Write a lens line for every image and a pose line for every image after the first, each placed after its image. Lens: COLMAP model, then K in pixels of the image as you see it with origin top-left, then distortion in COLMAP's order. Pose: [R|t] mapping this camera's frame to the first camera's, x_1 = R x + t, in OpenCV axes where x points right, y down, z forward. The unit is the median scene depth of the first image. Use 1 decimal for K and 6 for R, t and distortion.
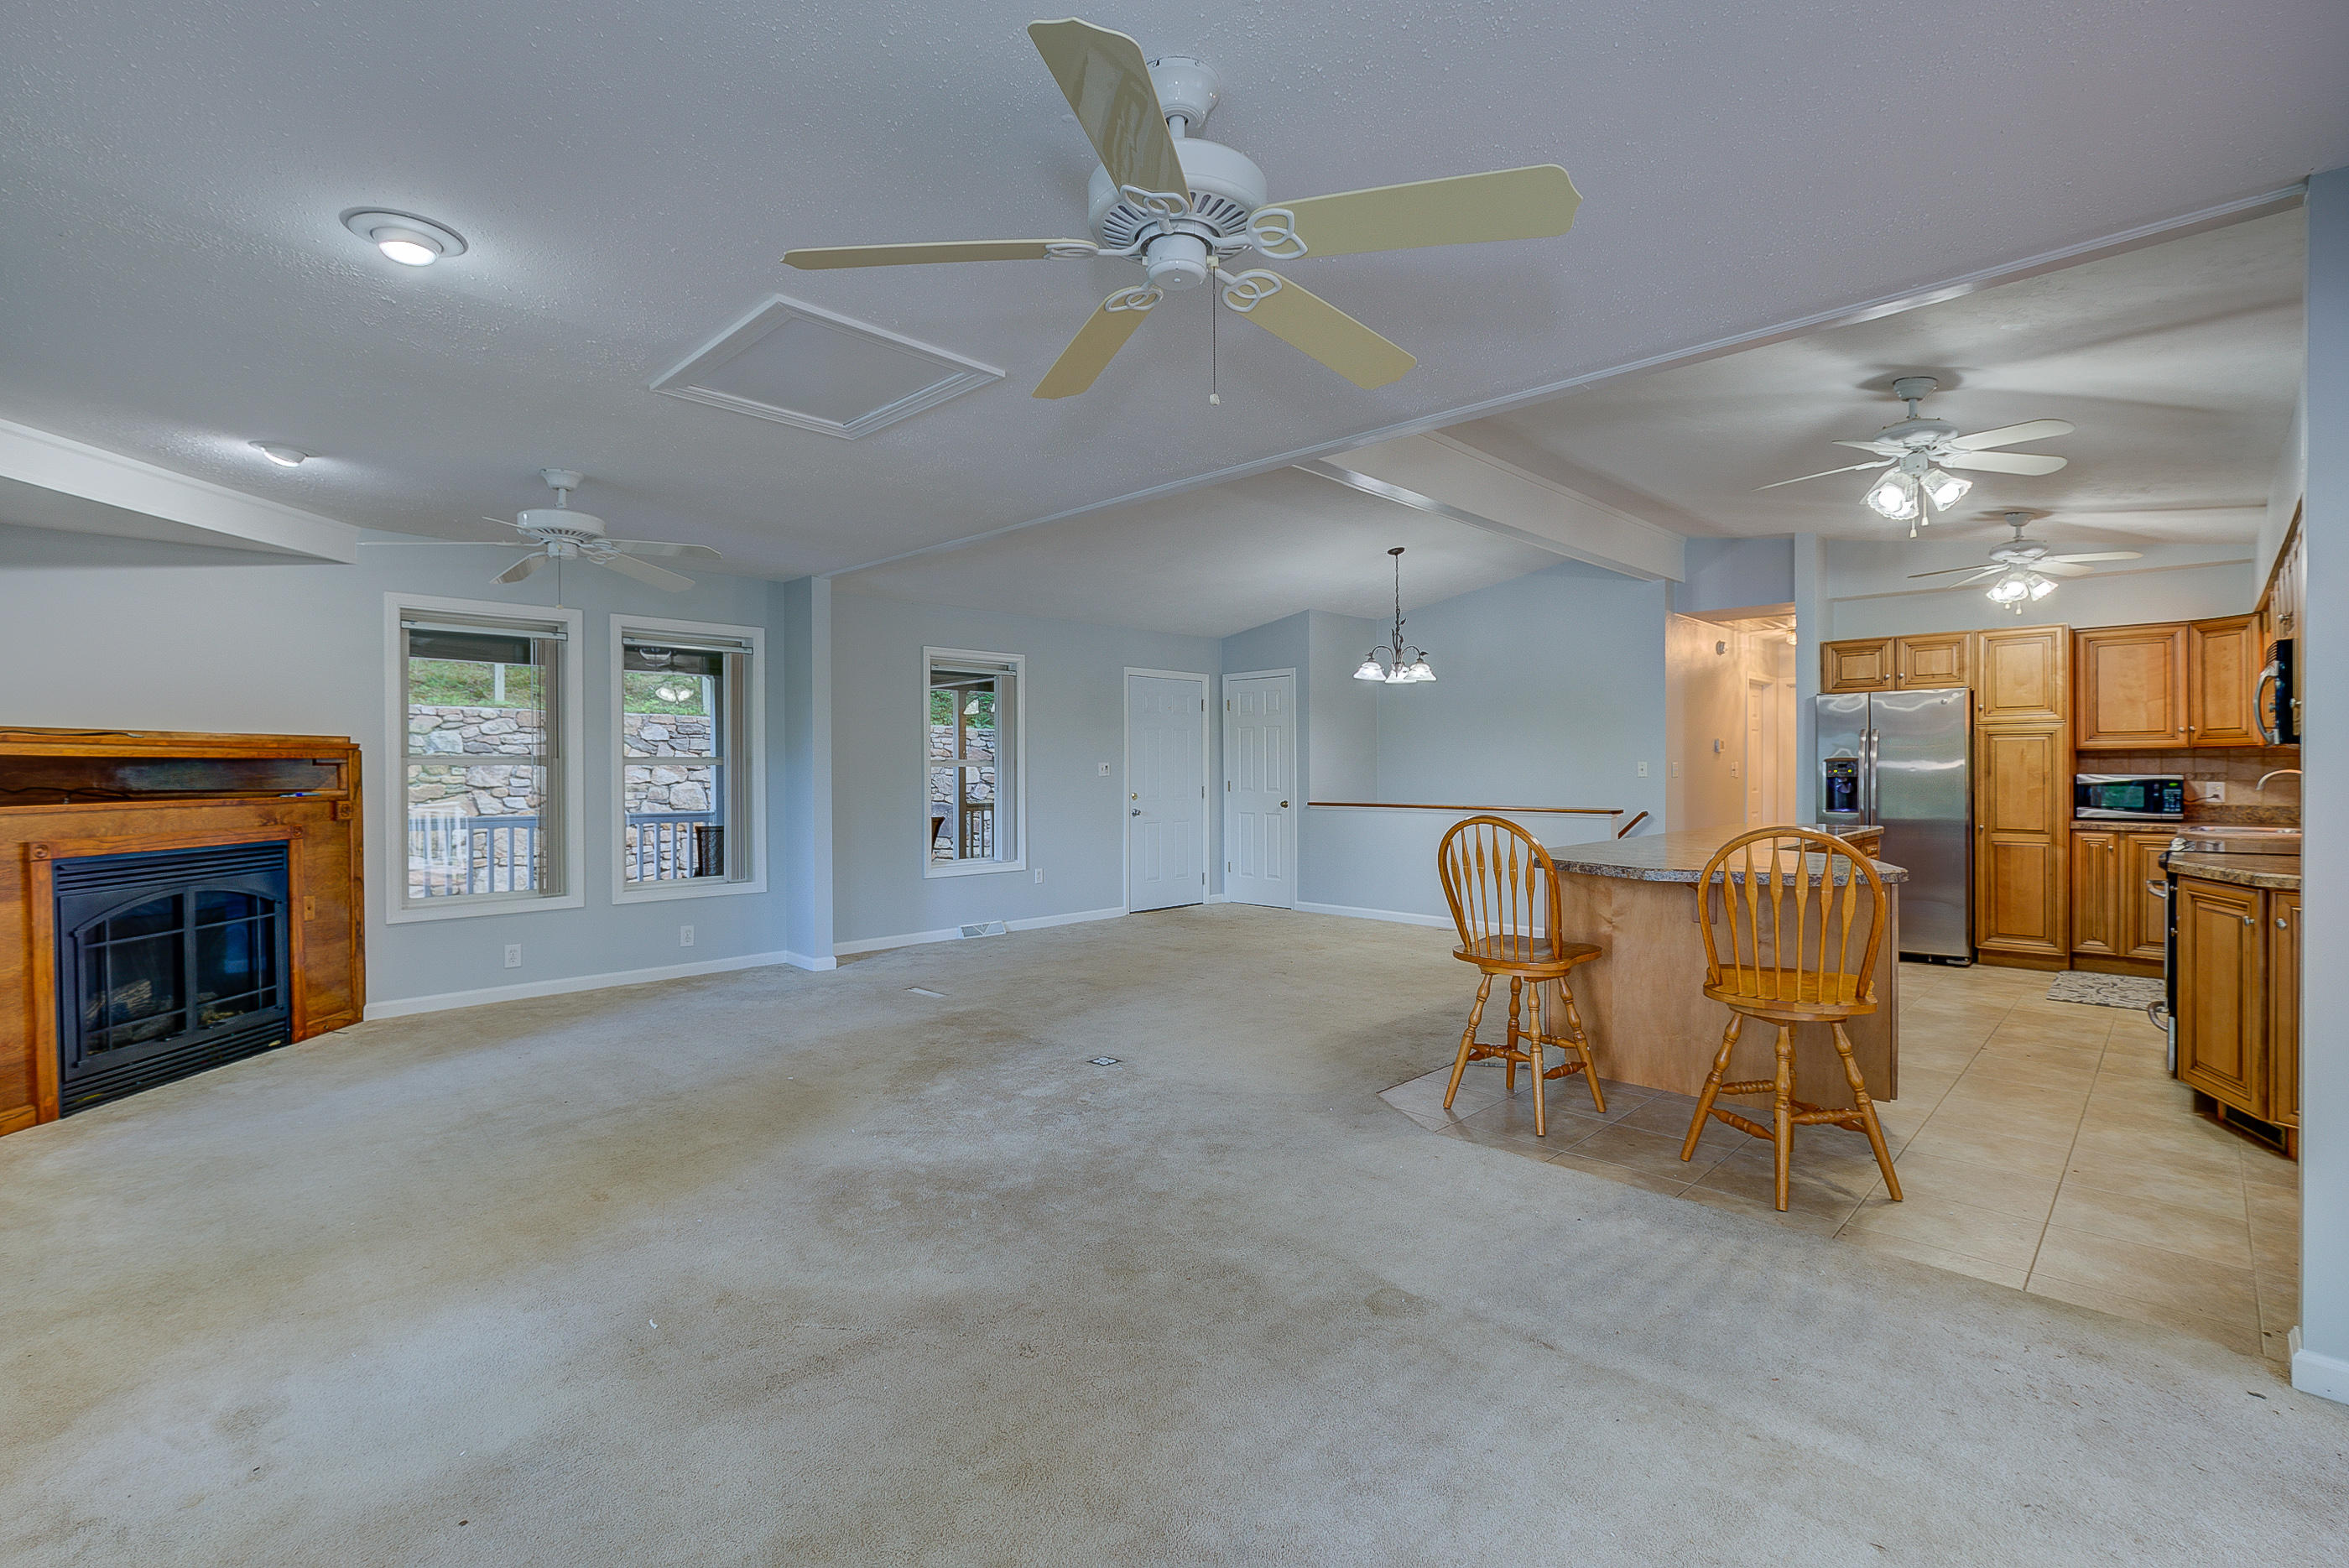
lens RADIAL K [[1057.4, 0, 1178.9], [0, 1057.4, 769.8], [0, 0, 1]] dist [-0.015412, 0.006381]
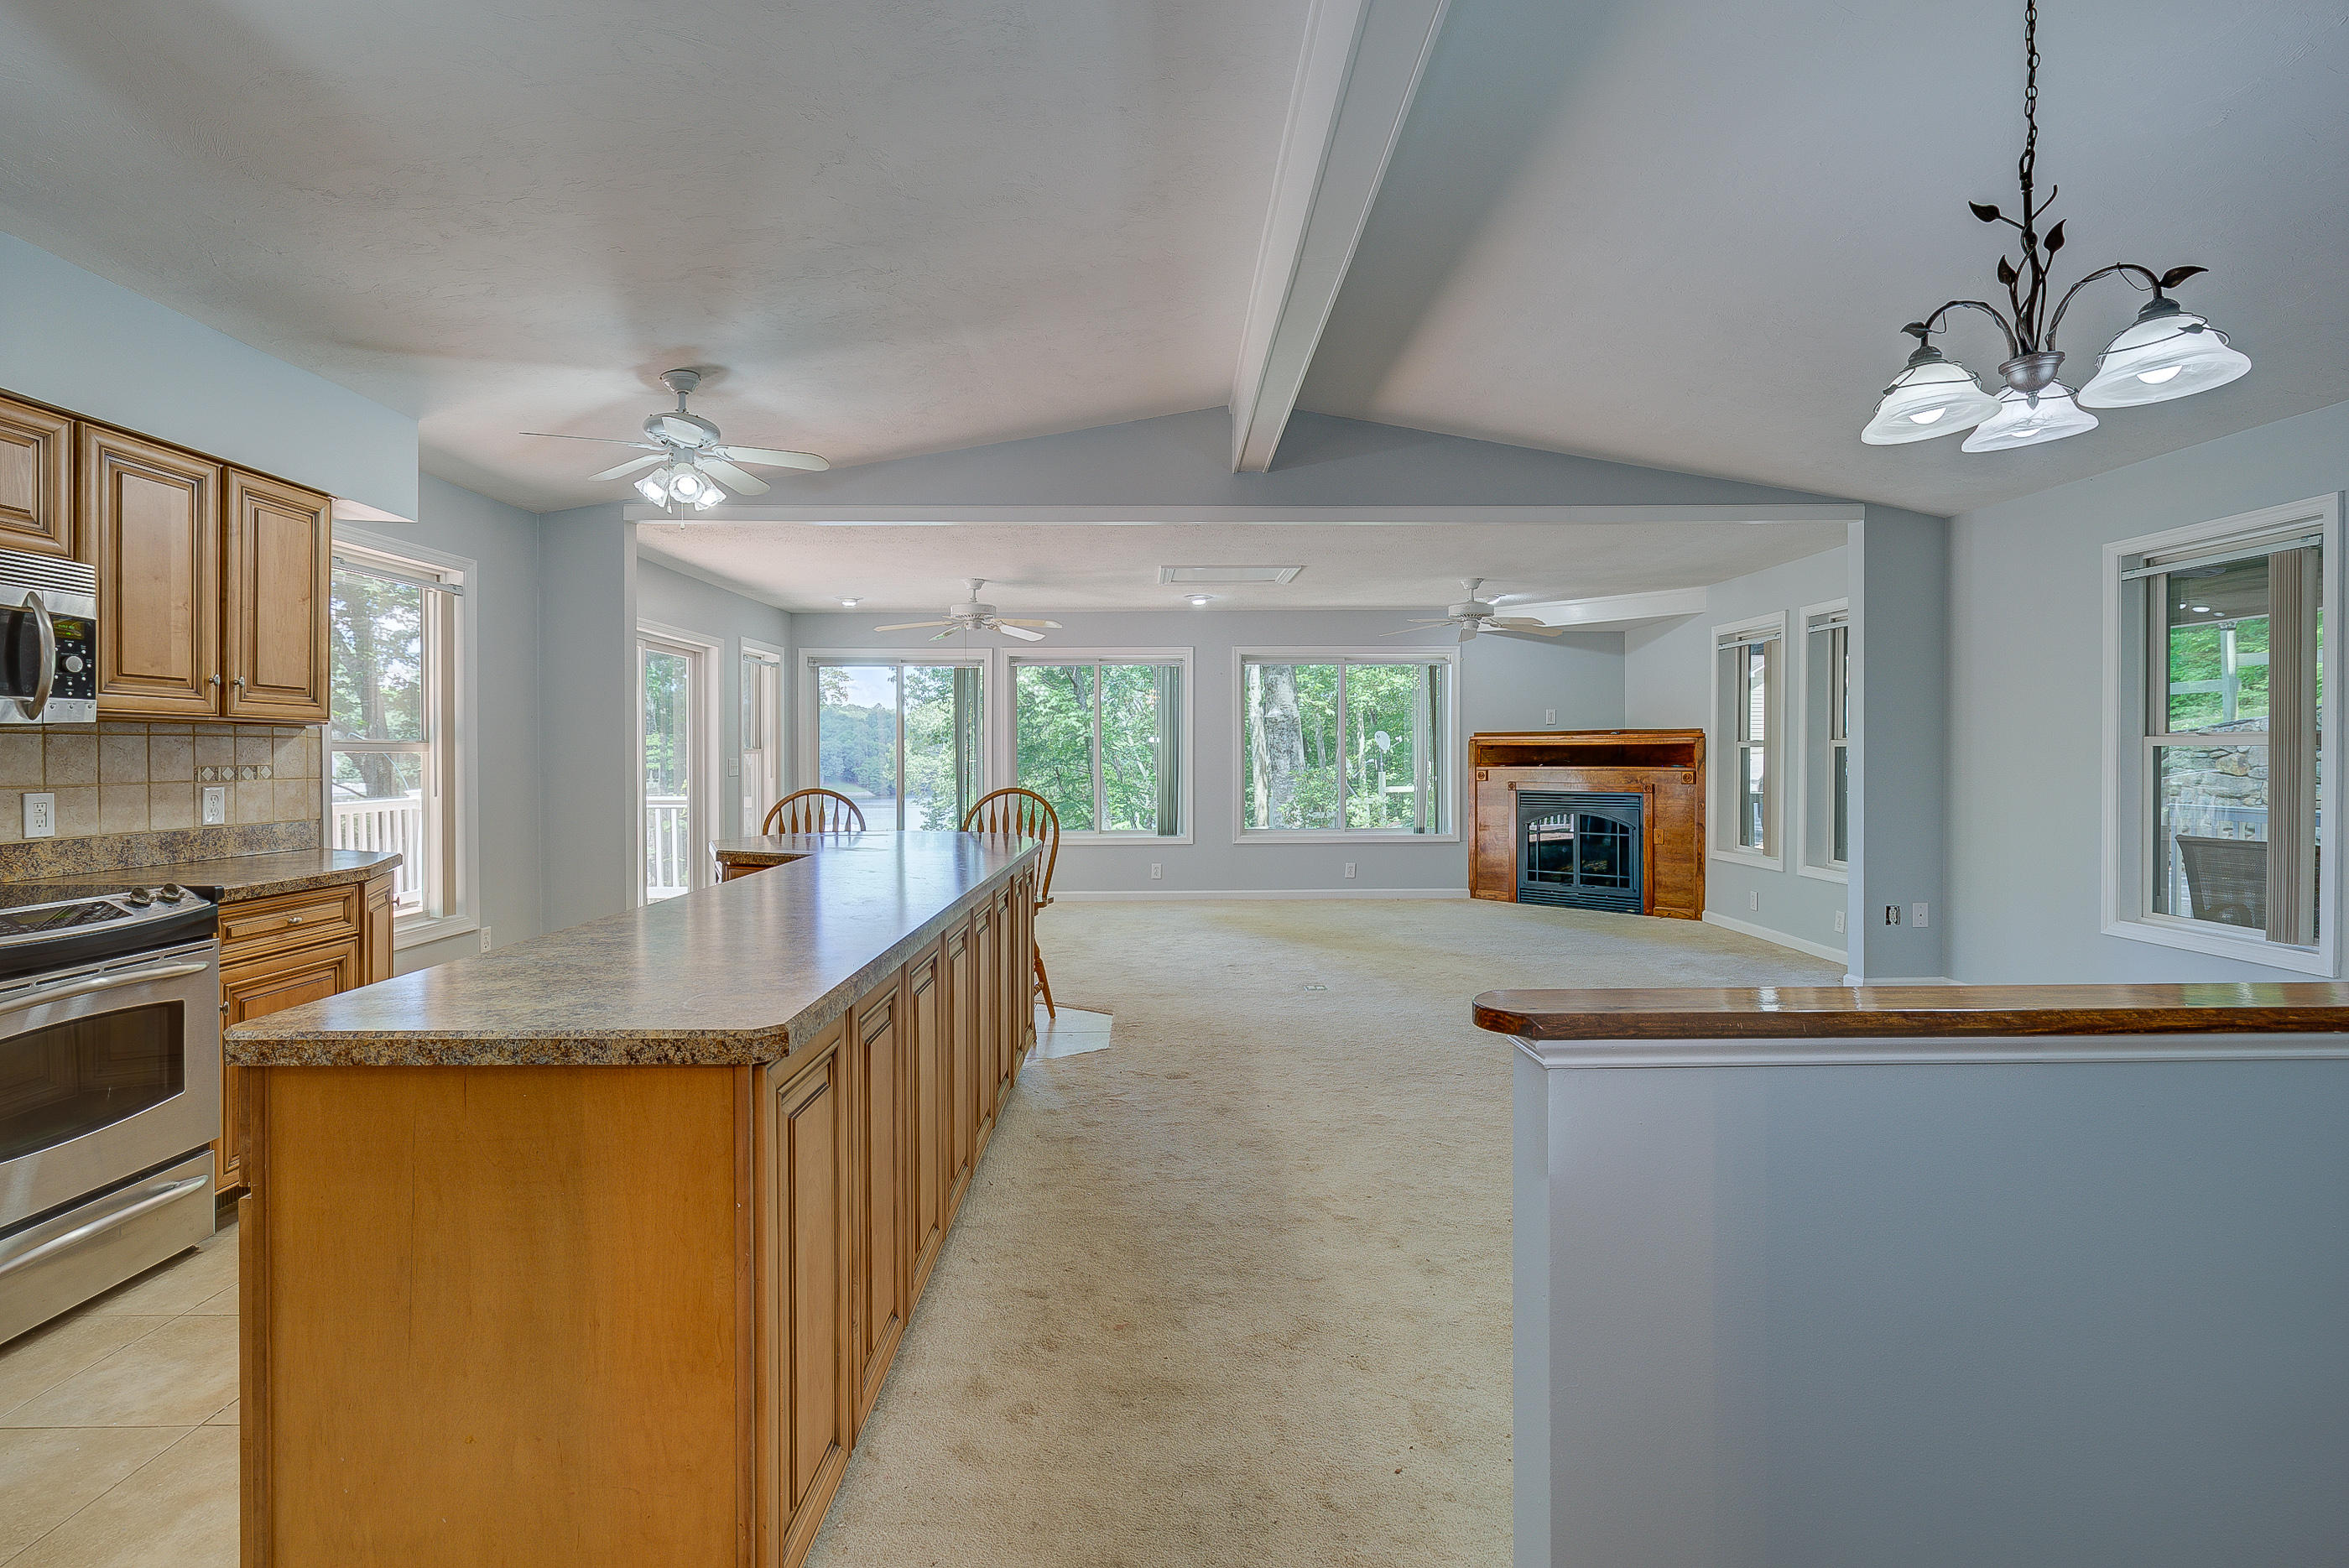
lens RADIAL K [[1057.4, 0, 1163.0], [0, 1057.4, 770.5], [0, 0, 1]] dist [-0.015412, 0.006381]
pose [[-0.709490, 0.015885, -0.704536, 0.651937], [0.002998, 0.999805, 0.019523, -0.002929], [0.704709, 0.011739, -0.709399, 1.228138]]
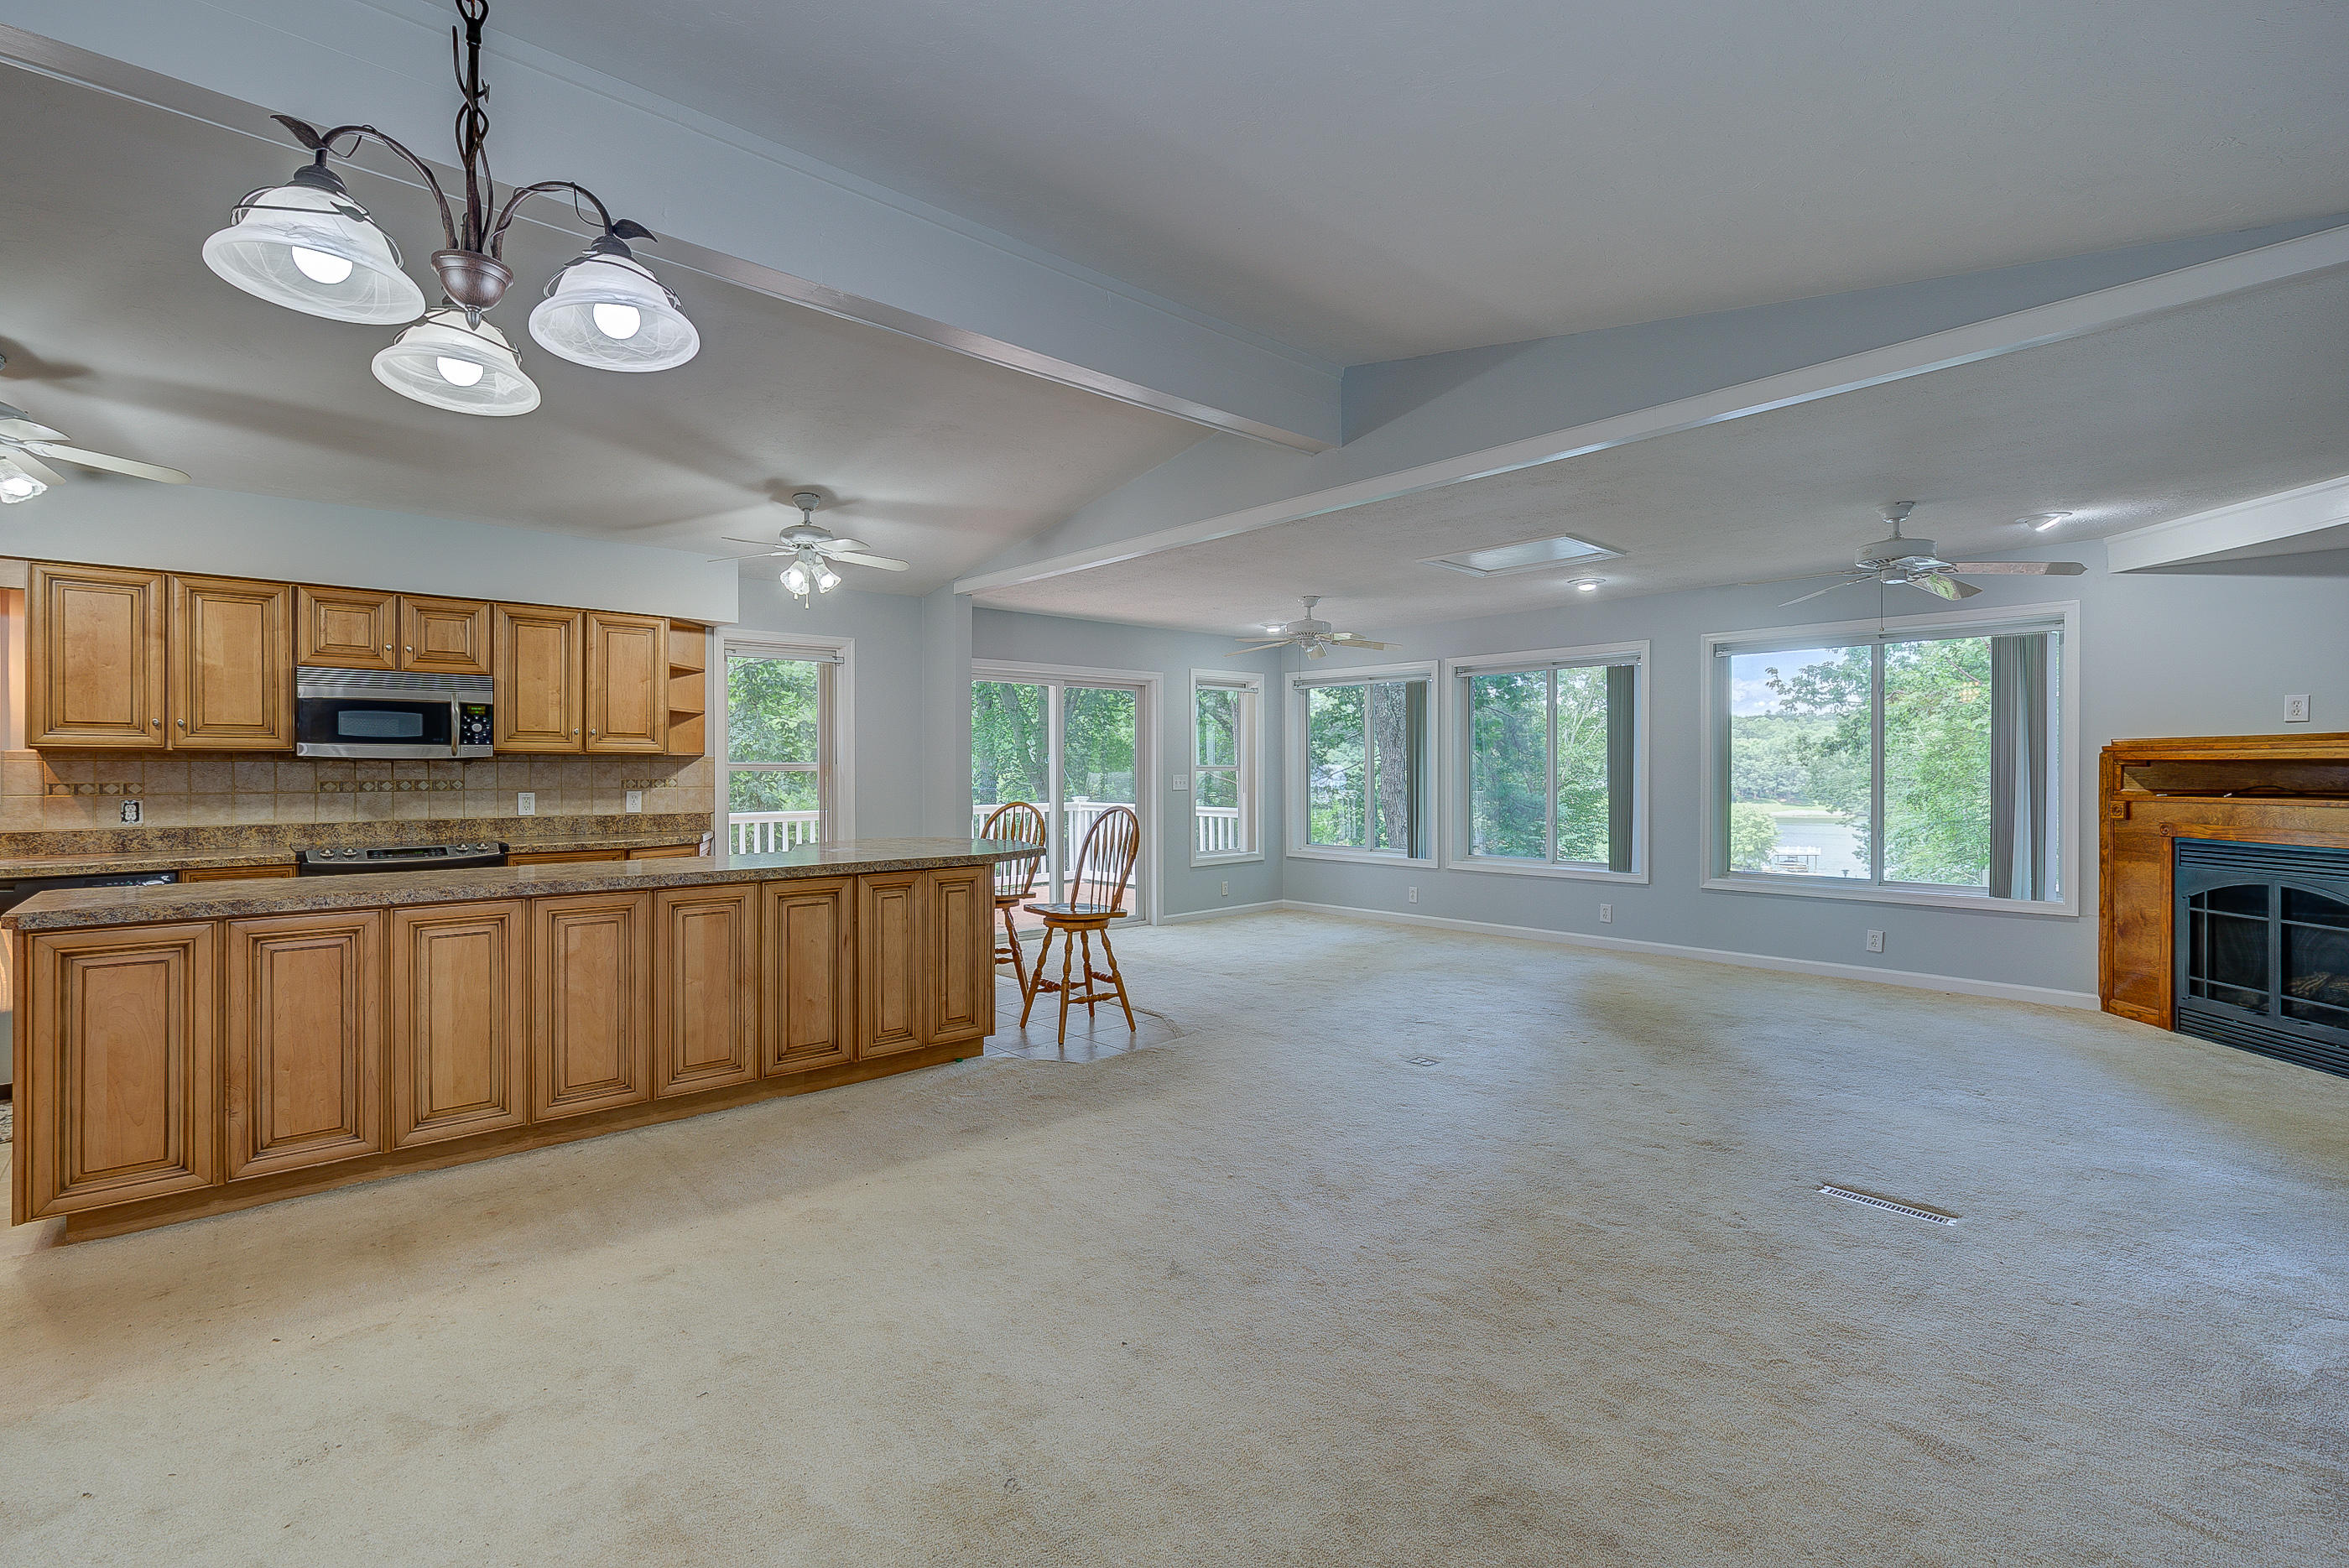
lens RADIAL K [[1057.4, 0, 1177.1], [0, 1057.4, 776.8], [0, 0, 1]] dist [-0.015412, 0.006381]
pose [[-0.998232, 0.003142, 0.059353, 0.073176], [0.003705, 0.999949, 0.009372, -0.005390], [-0.059321, 0.009576, -0.998193, 1.416991]]
